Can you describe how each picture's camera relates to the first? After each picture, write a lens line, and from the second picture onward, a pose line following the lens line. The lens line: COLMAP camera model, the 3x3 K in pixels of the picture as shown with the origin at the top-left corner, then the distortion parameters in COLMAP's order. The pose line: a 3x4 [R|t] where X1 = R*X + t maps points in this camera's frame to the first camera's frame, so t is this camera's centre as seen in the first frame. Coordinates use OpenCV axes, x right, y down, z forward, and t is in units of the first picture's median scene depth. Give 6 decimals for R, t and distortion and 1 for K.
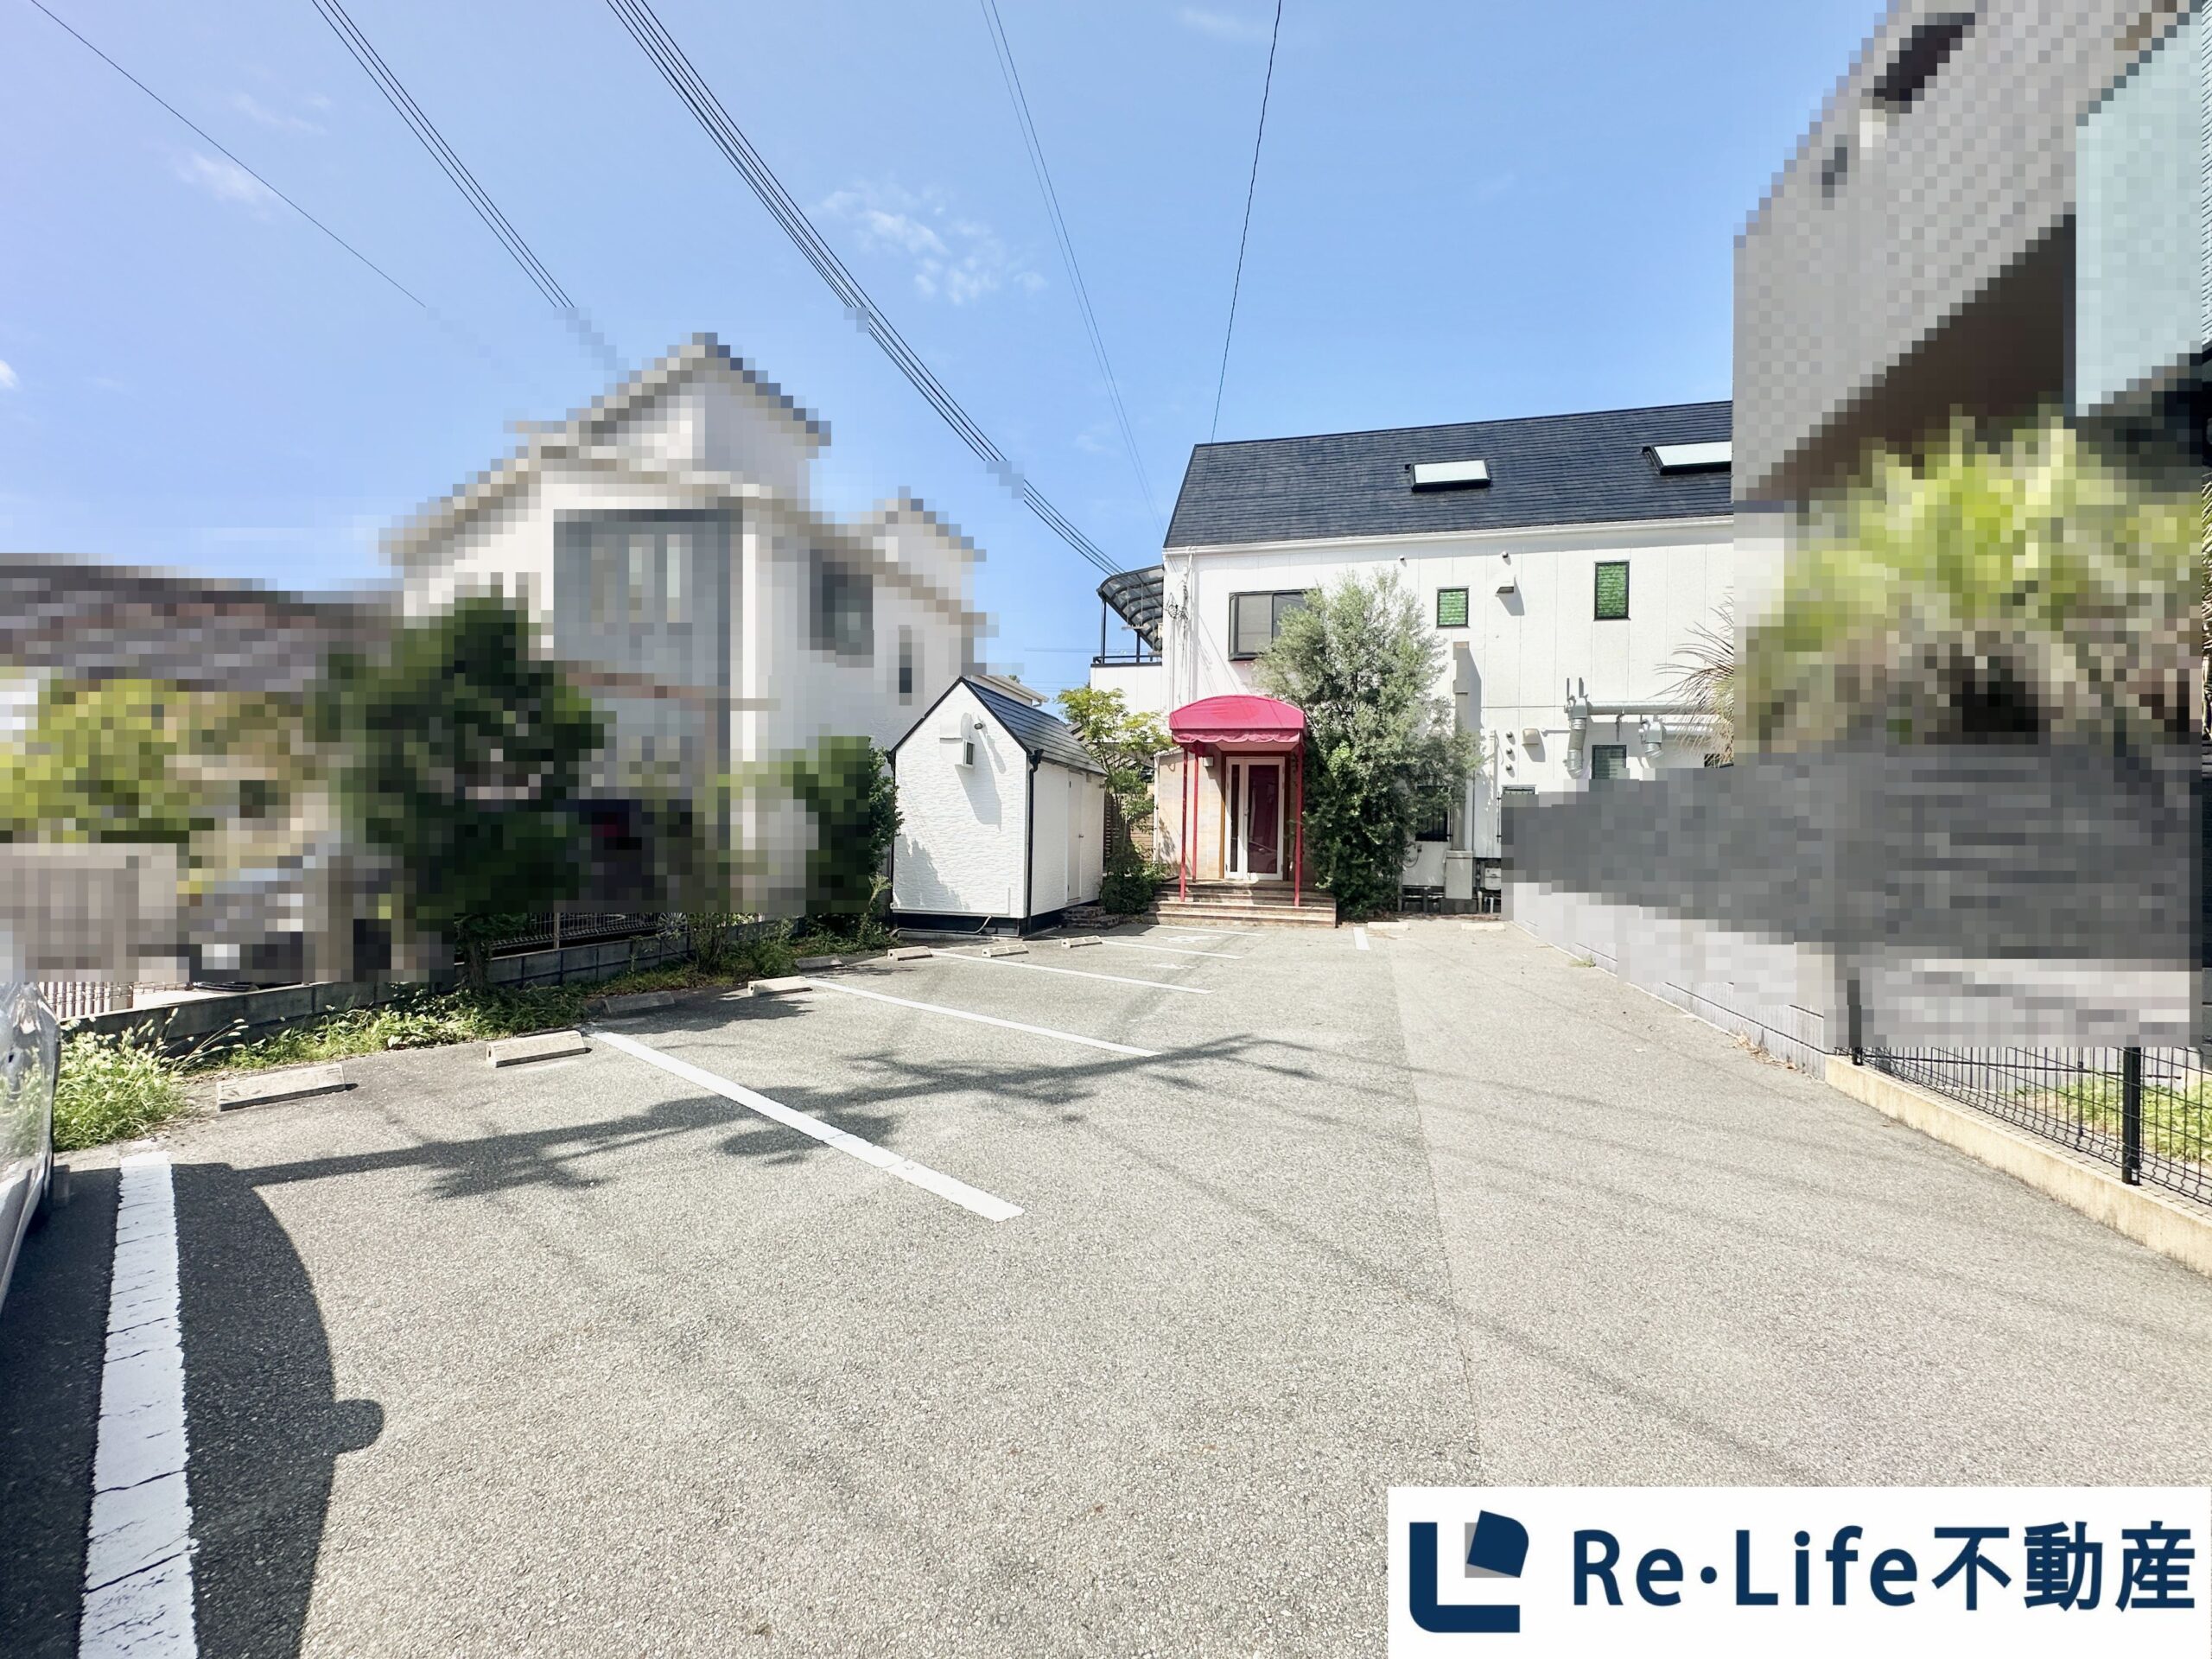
lens RADIAL K [[909.2, 0, 1106.0], [0, 909.2, 829.5], [0, 0, 1]] dist [-0.001580, -0.000147]
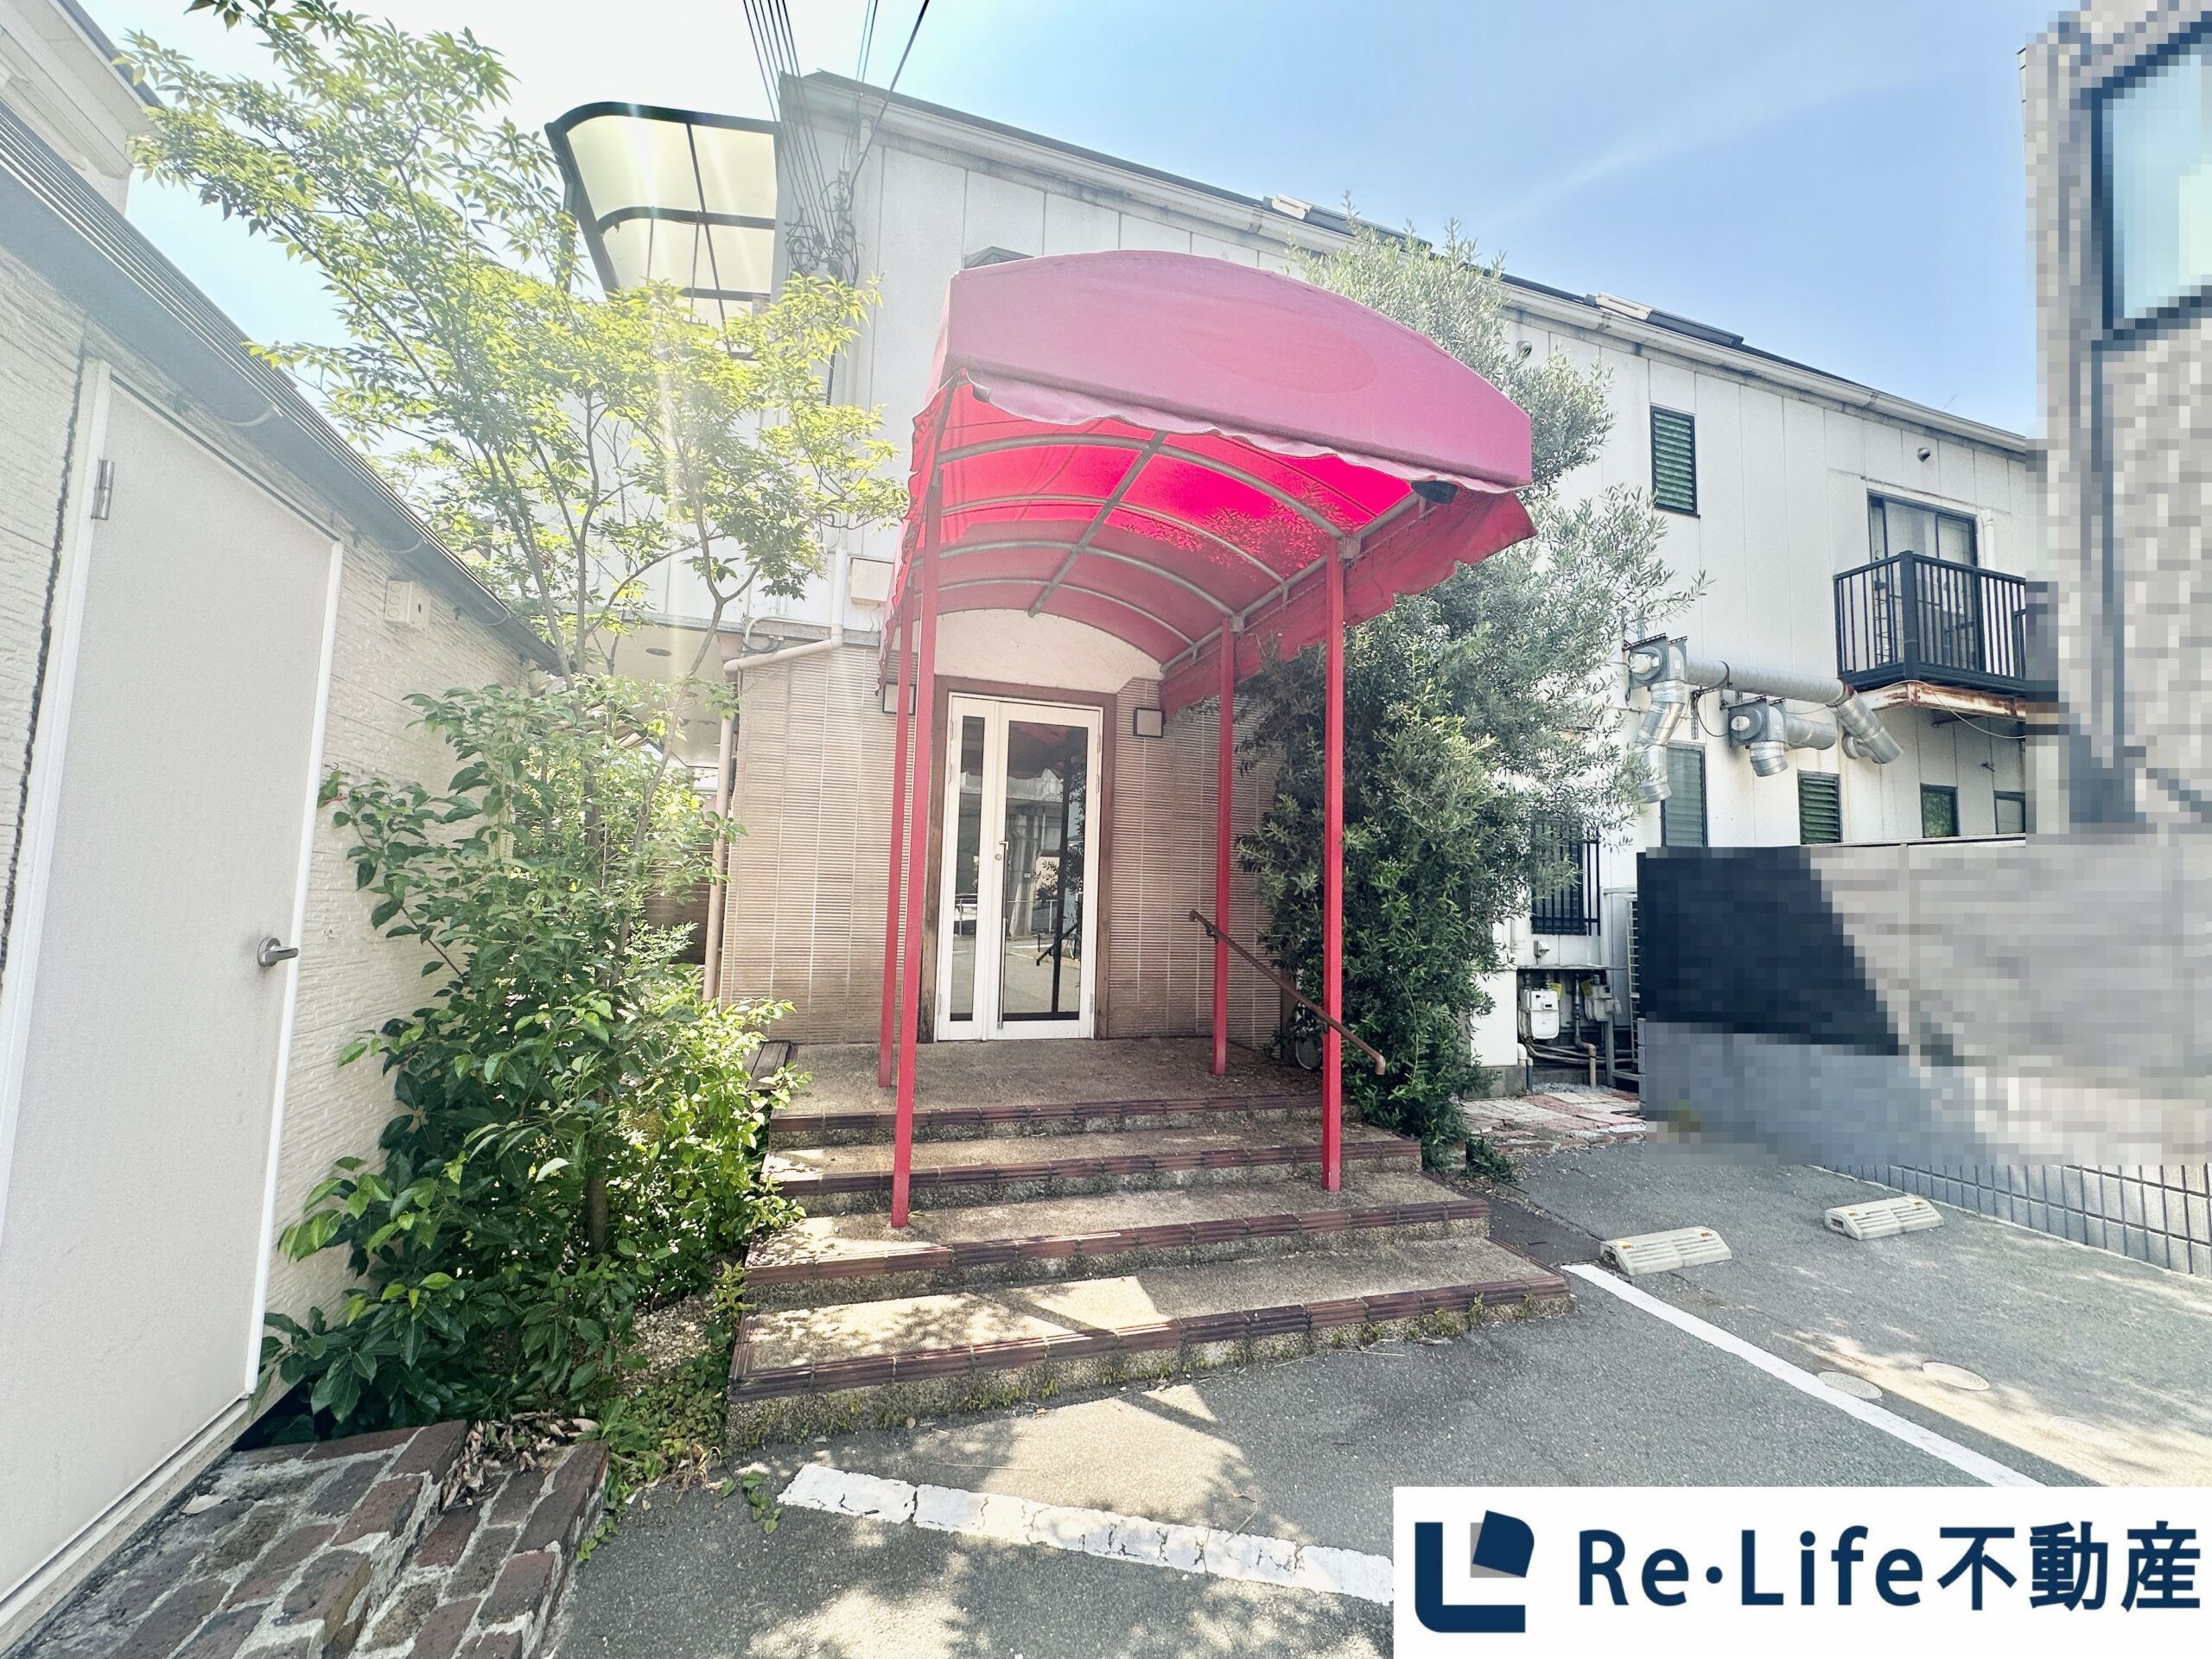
lens RADIAL K [[879.1, 0, 1108.7], [0, 879.1, 830.0], [0, 0, 1]] dist [-0.001668, -0.000151]
pose [[0.842032, 0.048807, 0.537215, 0.003951], [-0.011822, 0.997329, -0.072080, -0.002880], [-0.539298, 0.054342, 0.840360, 0.744526]]
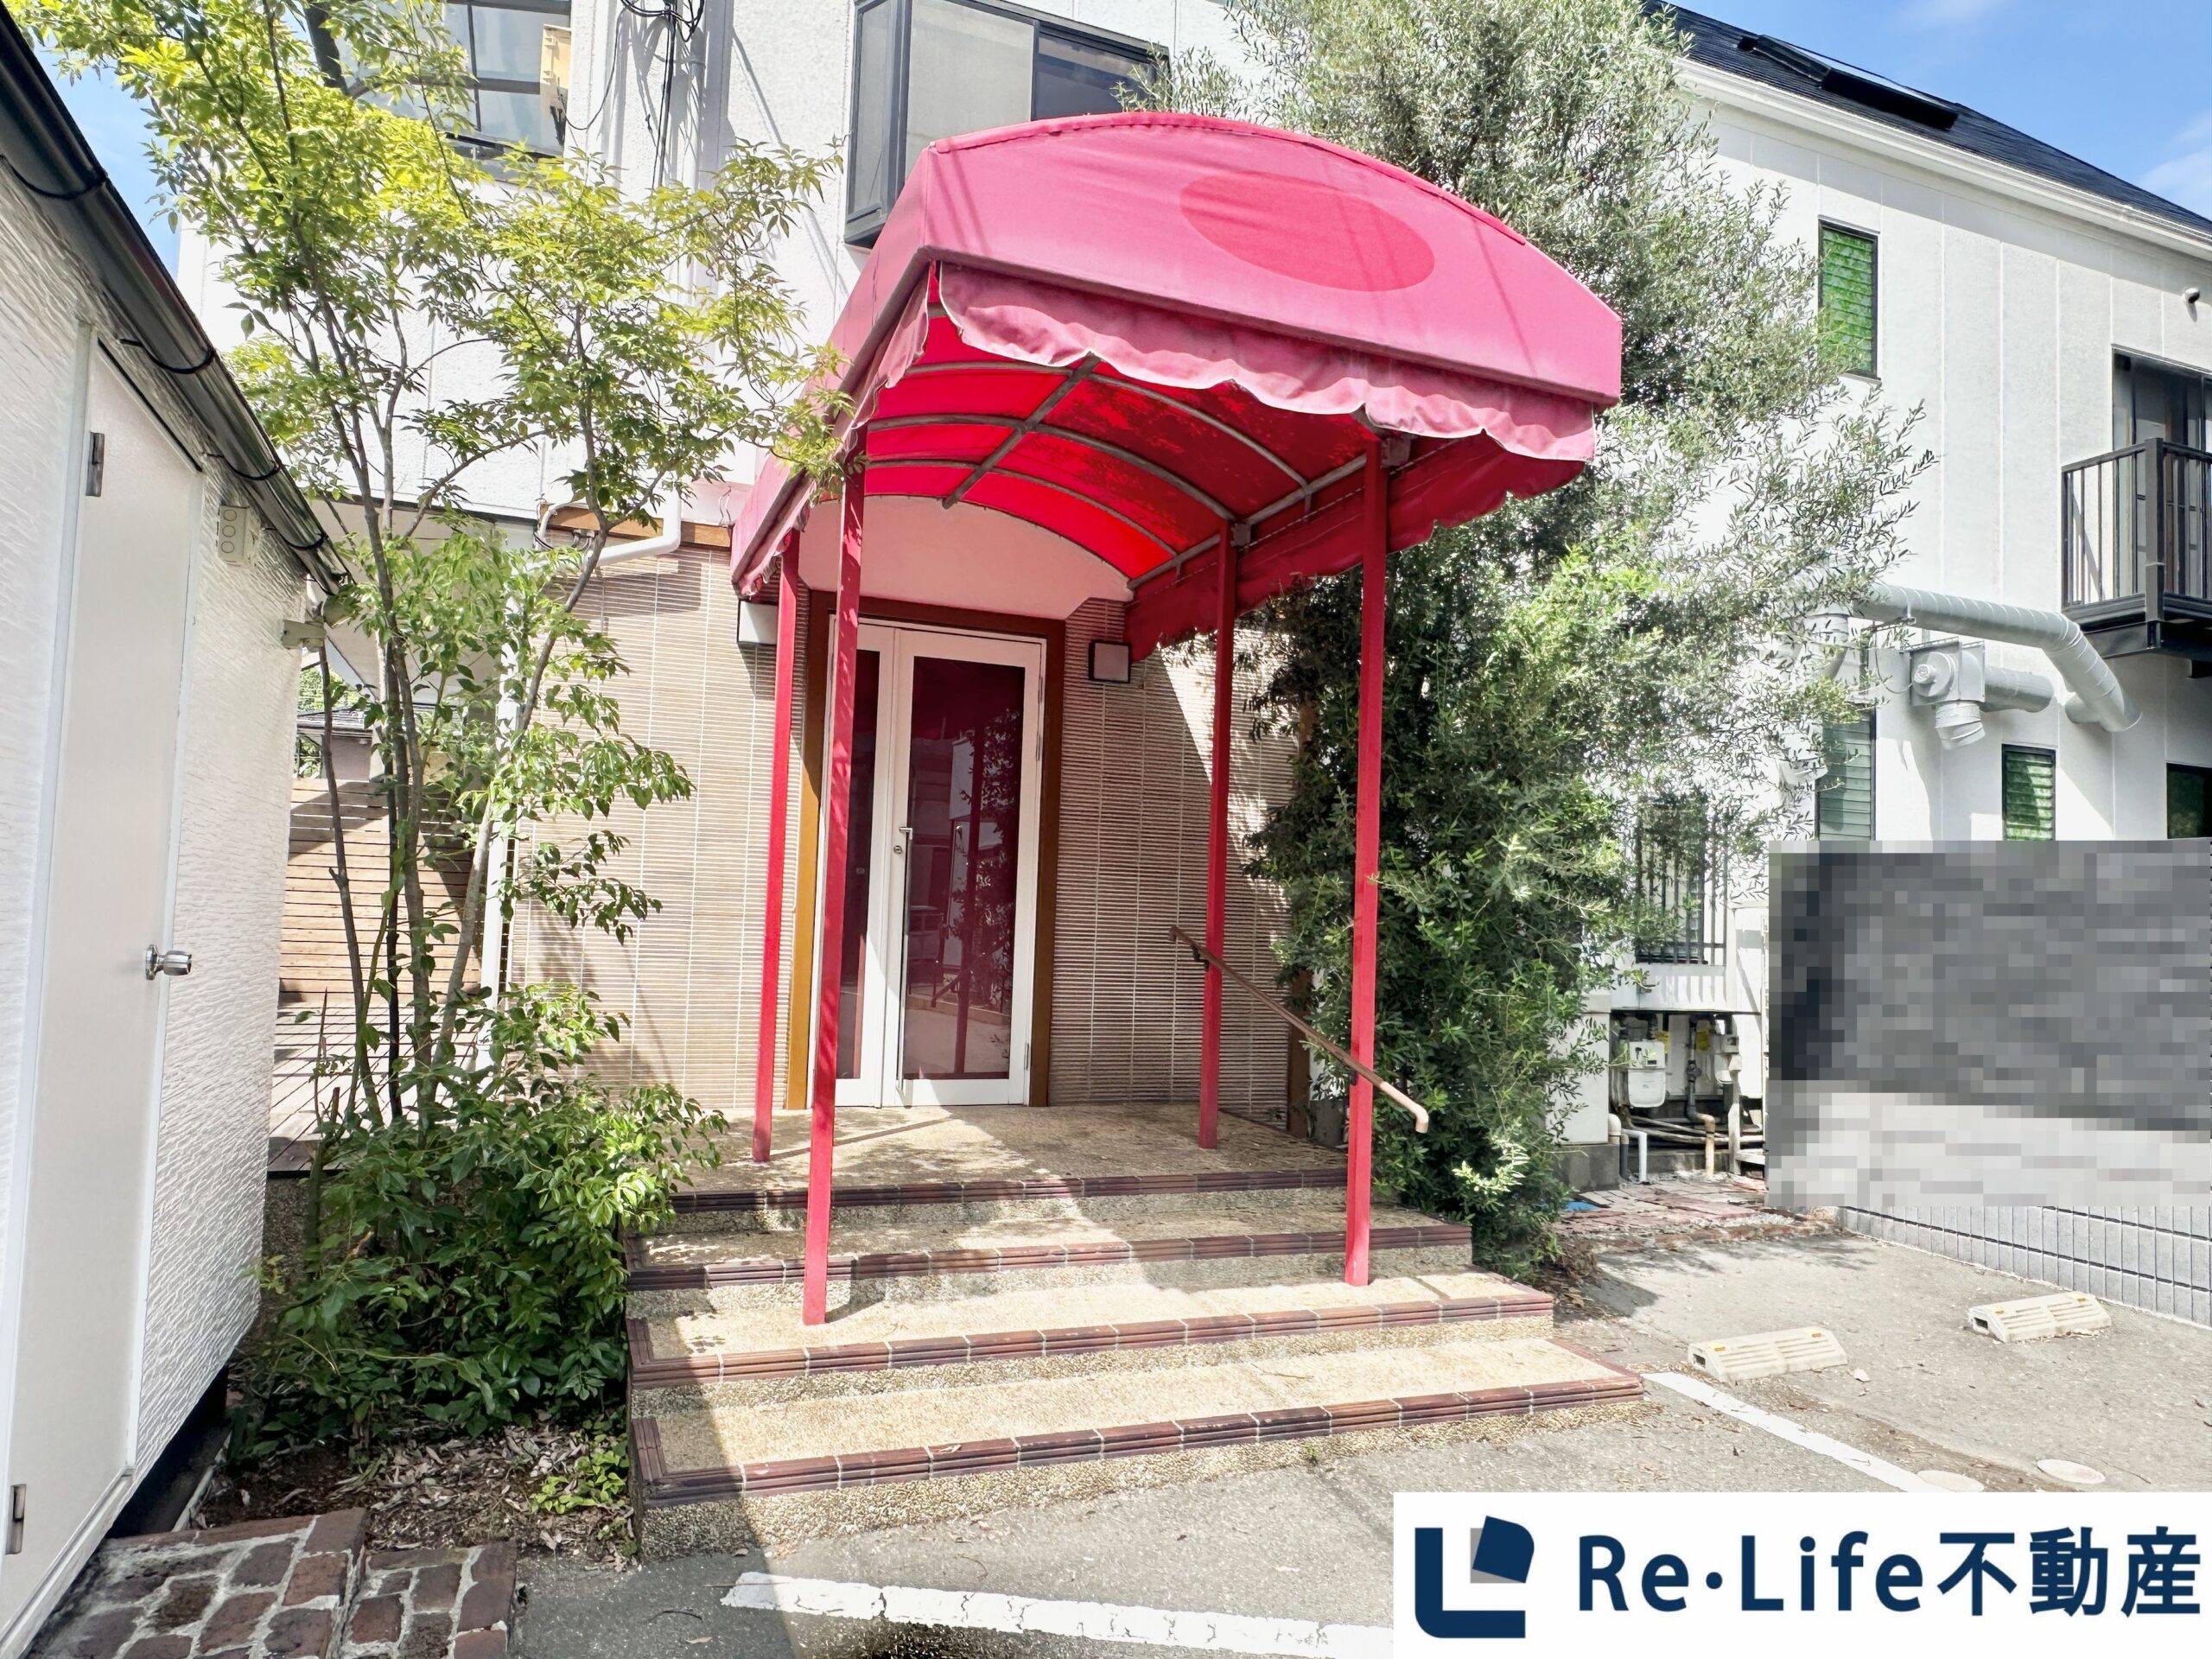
lens RADIAL K [[1393.2, 0, 1100.5], [0, 1393.2, 834.4], [0, 0, 1]] dist [0.004303, -0.001533]
pose [[0.803935, 0.046575, 0.592890, -0.034086], [-0.021223, 0.998540, -0.049665, -0.002642], [-0.594338, 0.027345, 0.803750, 0.711134]]
